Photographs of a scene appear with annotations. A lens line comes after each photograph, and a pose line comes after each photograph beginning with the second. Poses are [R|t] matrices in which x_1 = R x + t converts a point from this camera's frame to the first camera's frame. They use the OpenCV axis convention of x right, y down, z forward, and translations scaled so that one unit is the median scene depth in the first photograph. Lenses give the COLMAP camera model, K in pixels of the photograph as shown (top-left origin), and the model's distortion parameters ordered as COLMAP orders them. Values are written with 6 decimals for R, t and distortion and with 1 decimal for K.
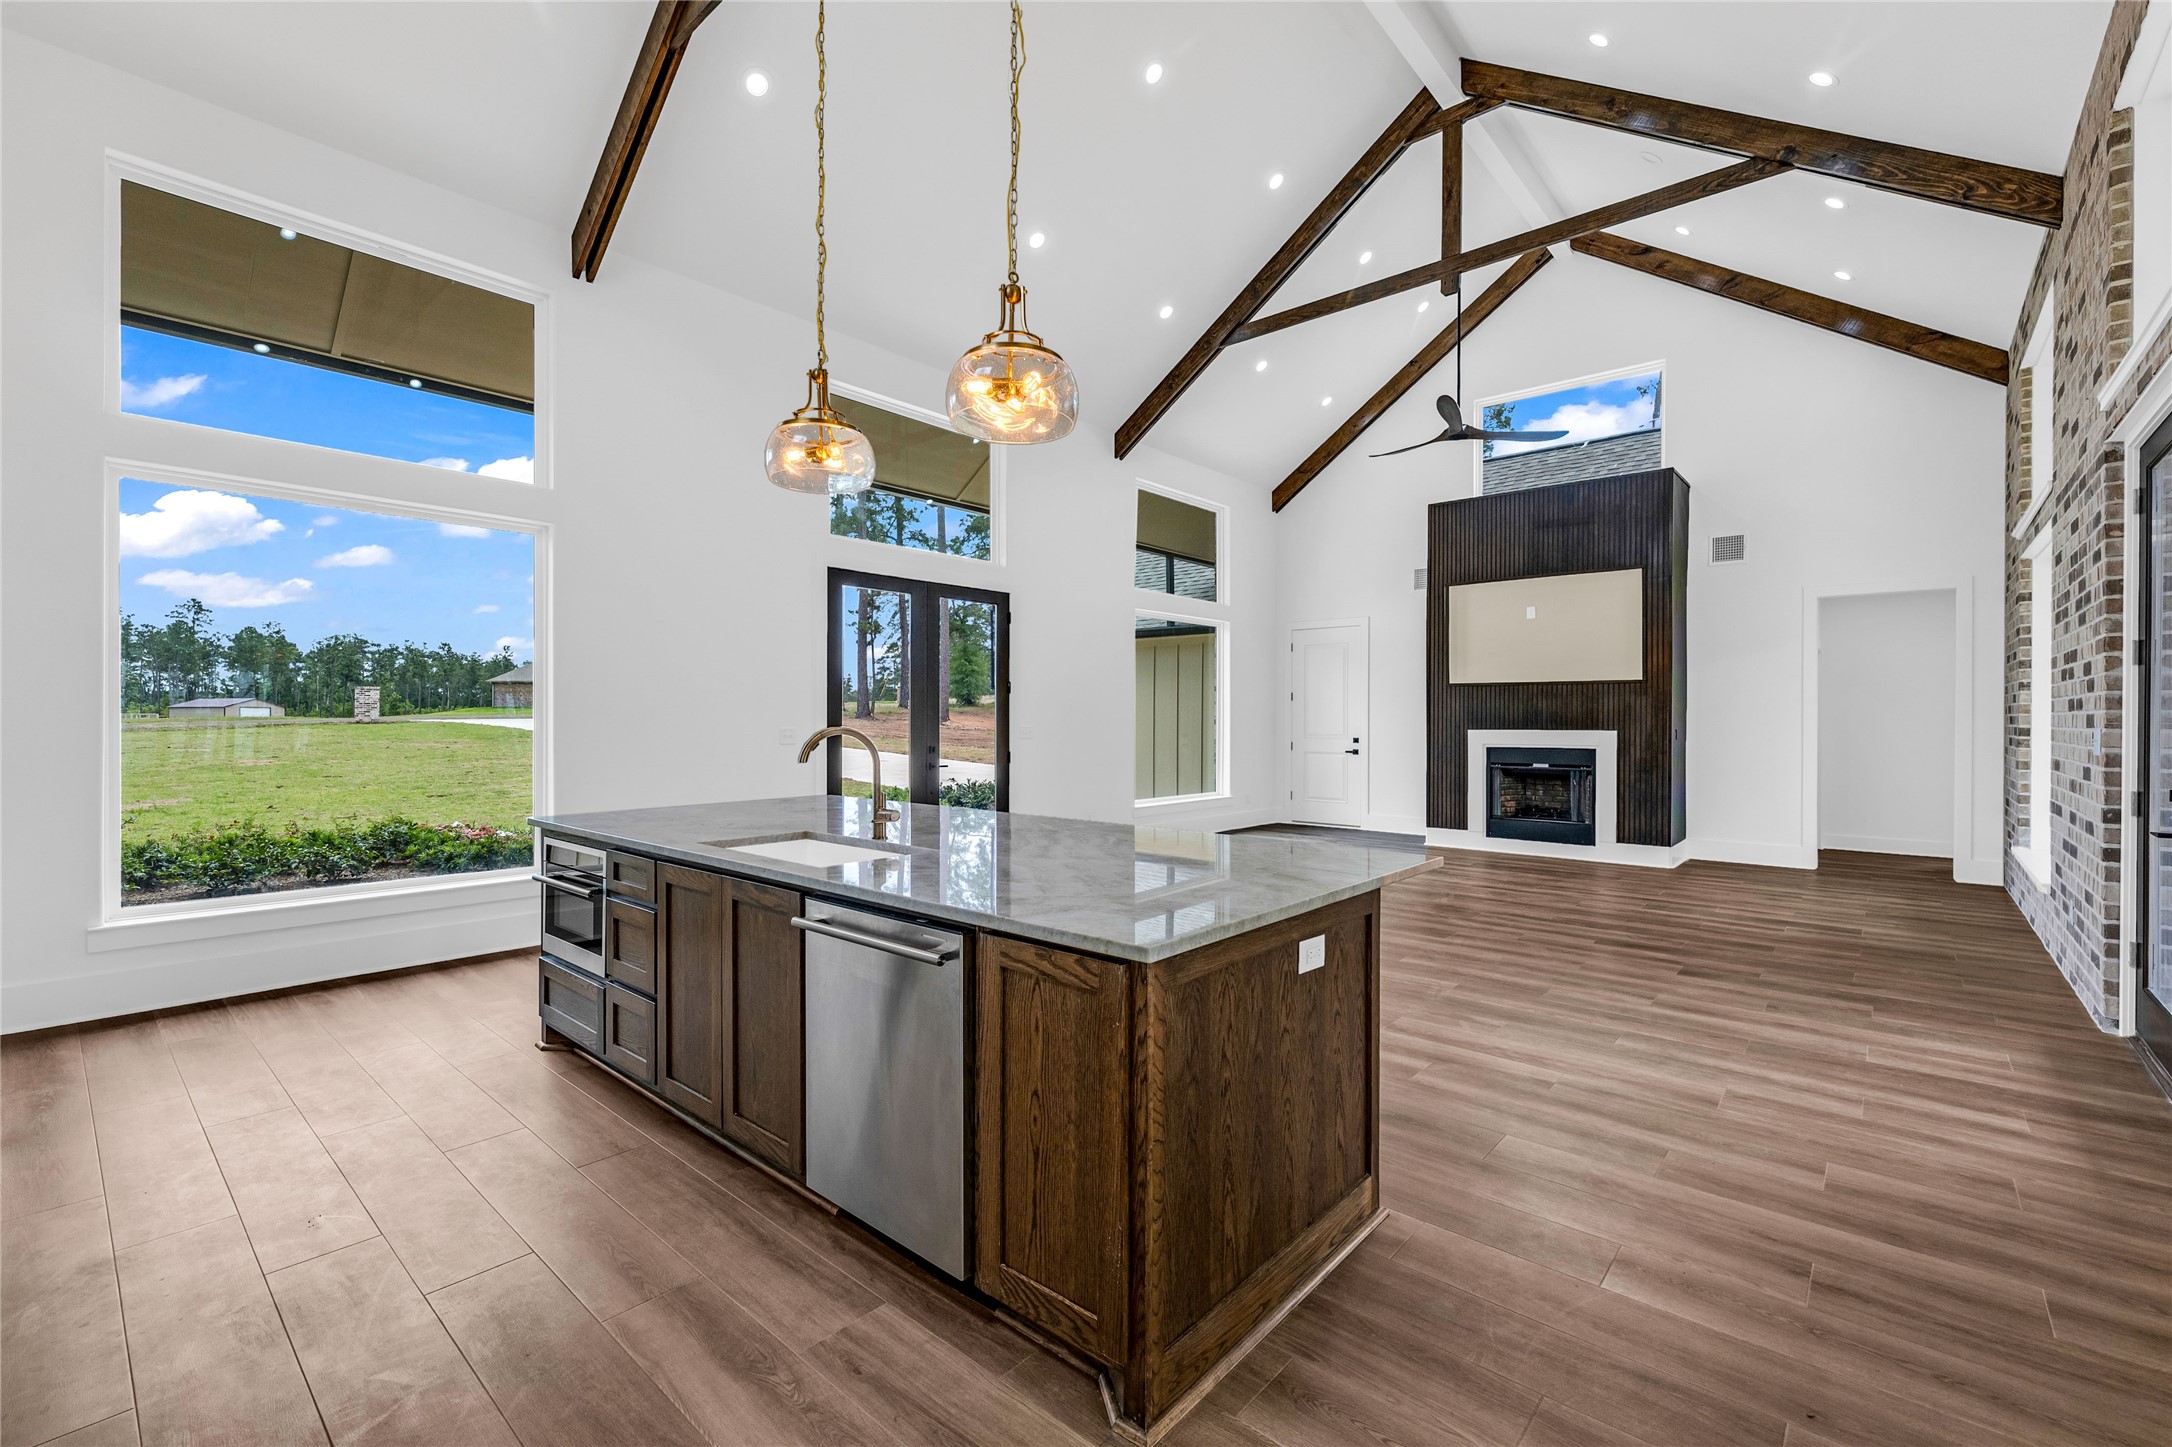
lens RADIAL K [[915.5, 0, 1099.4], [0, 915.5, 719.6], [0, 0, 1]] dist [0.013409, 0.000563]
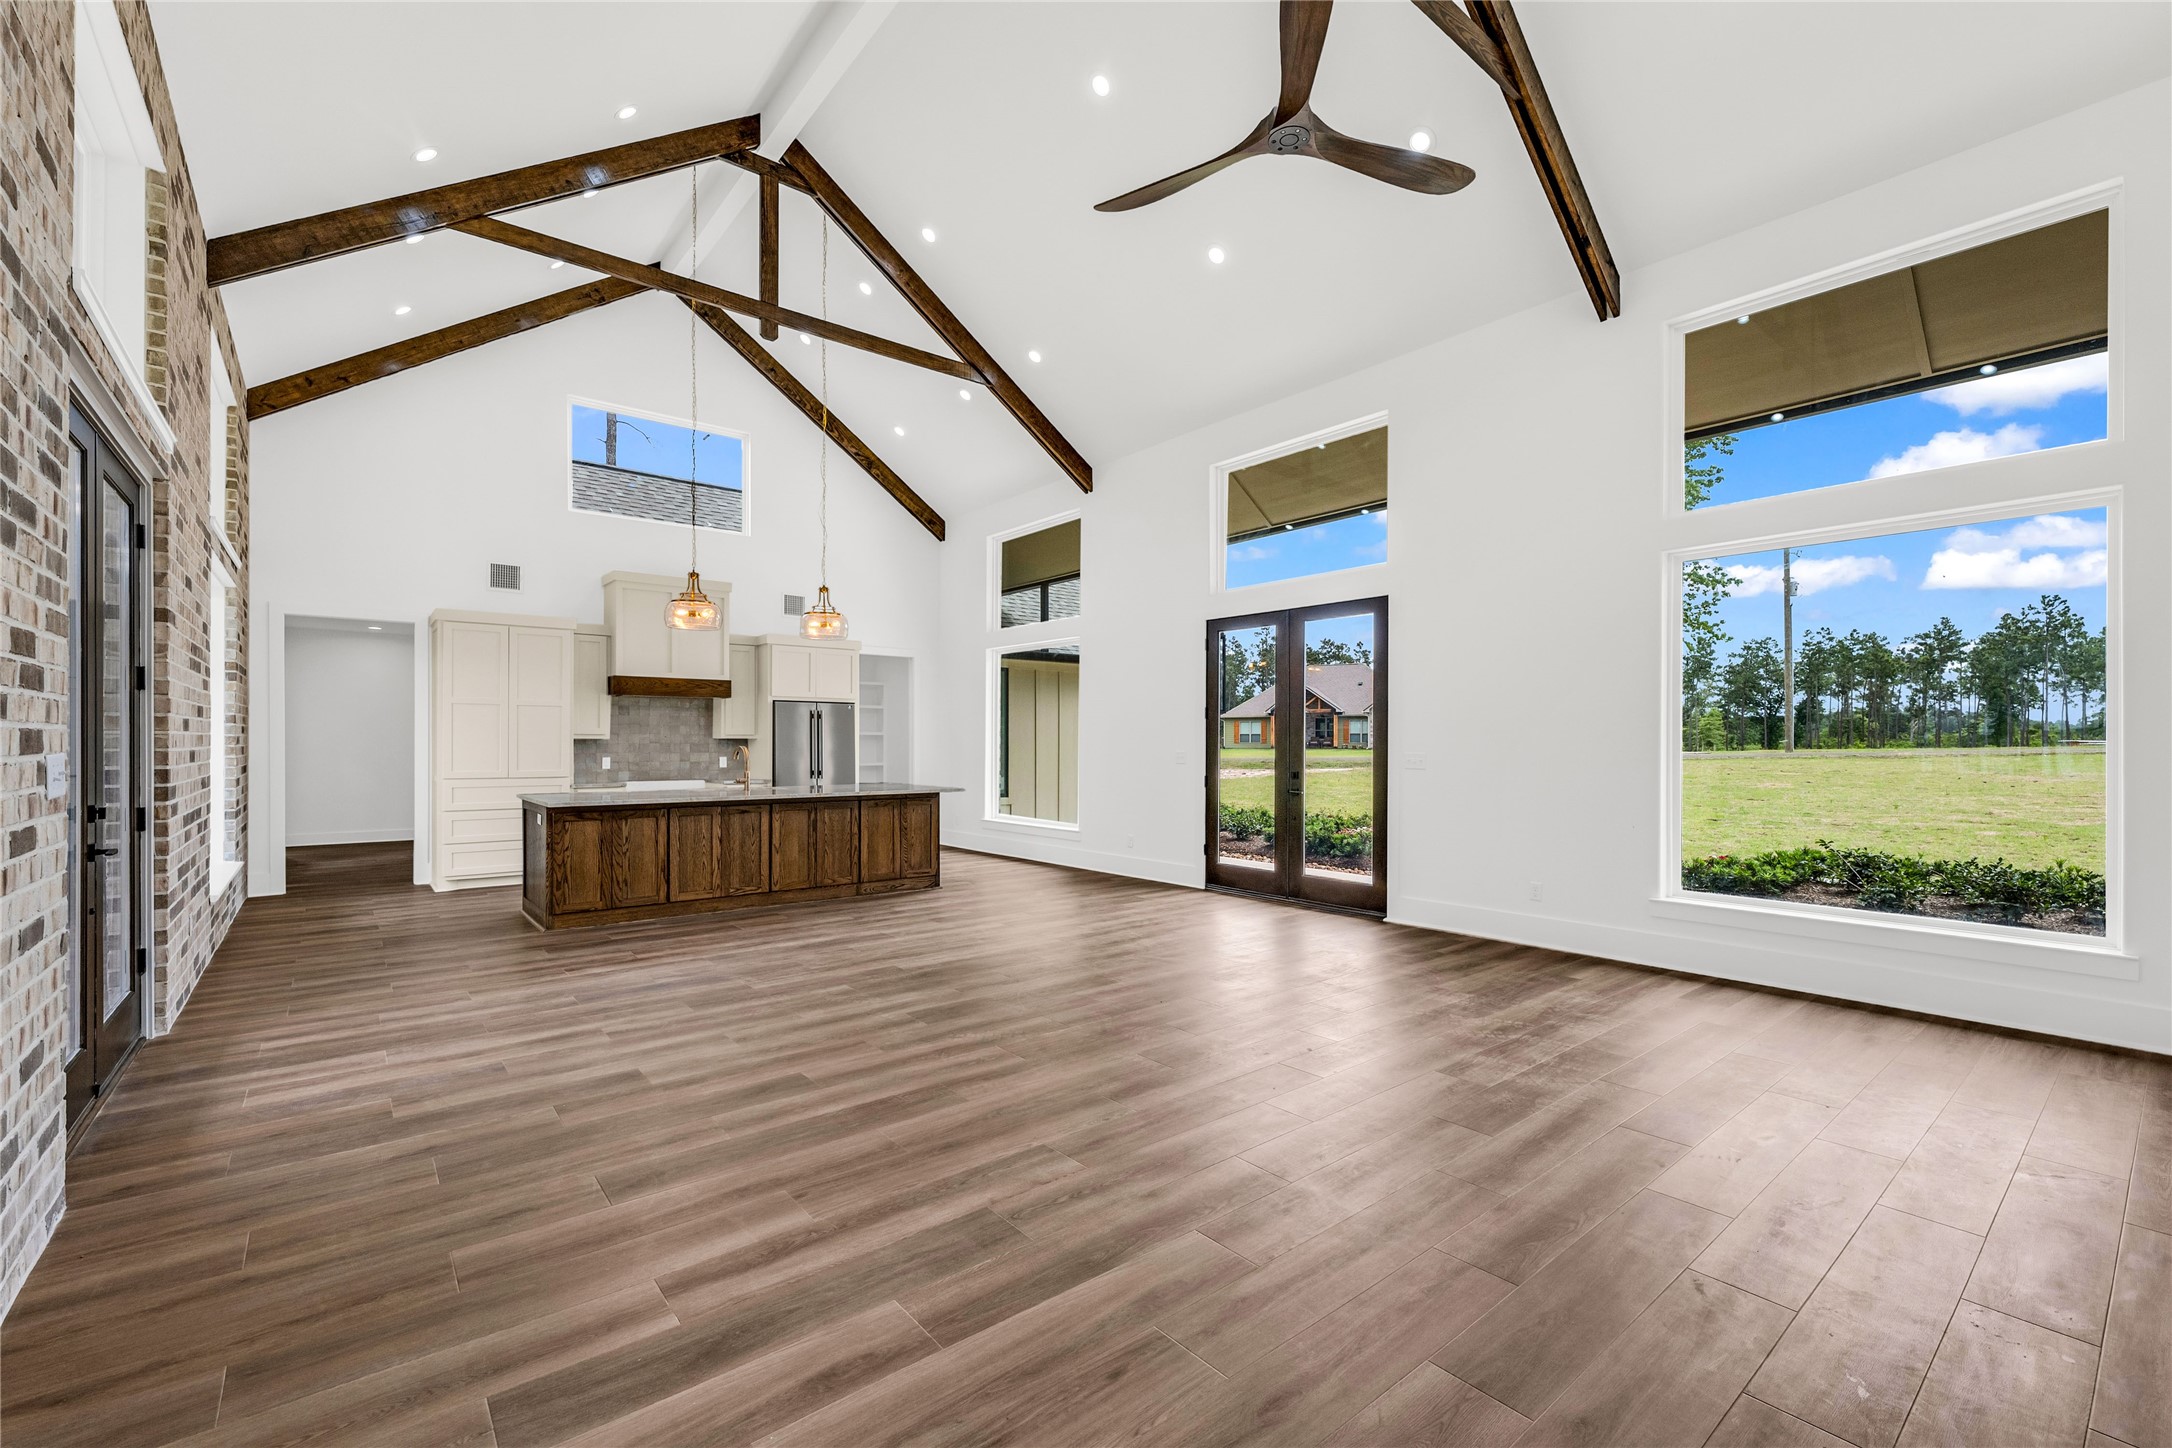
lens RADIAL K [[915.5, 0, 1102.9], [0, 915.5, 735.4], [0, 0, 1]] dist [0.013409, 0.000563]
pose [[-0.165389, -0.009004, -0.986187, 1.499227], [-0.005611, 0.999951, -0.008189, -0.001069], [0.986212, 0.004179, -0.165431, 1.708241]]
